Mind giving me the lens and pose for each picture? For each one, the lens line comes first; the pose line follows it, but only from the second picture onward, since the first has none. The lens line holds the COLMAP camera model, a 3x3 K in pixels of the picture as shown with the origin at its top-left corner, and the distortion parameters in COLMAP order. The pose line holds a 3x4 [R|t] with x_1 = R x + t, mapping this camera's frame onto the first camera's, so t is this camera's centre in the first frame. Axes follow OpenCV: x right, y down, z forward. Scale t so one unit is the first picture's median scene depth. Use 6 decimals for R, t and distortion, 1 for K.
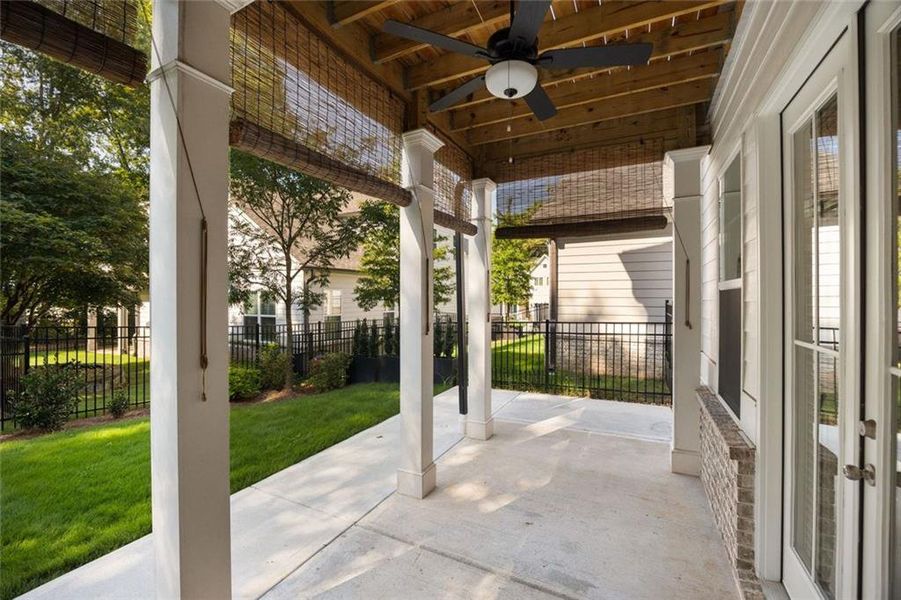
lens RADIAL K [[368.3, 0, 450.8], [0, 368.3, 297.3], [0, 0, 1]] dist [0.002383, -0.001151]
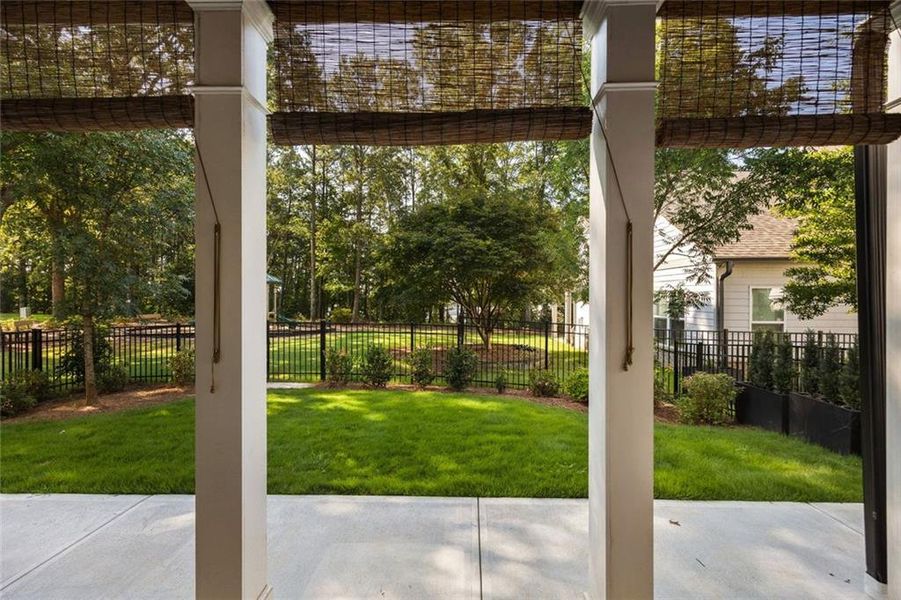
lens RADIAL K [[368.3, 0, 450.5], [0, 368.3, 296.9], [0, 0, 1]] dist [0.002383, -0.001151]
pose [[0.438092, 0.001655, -0.898929, 0.106431], [-0.002712, 0.999996, 0.000519, -0.000536], [0.898926, 0.002210, 0.438095, 0.207275]]
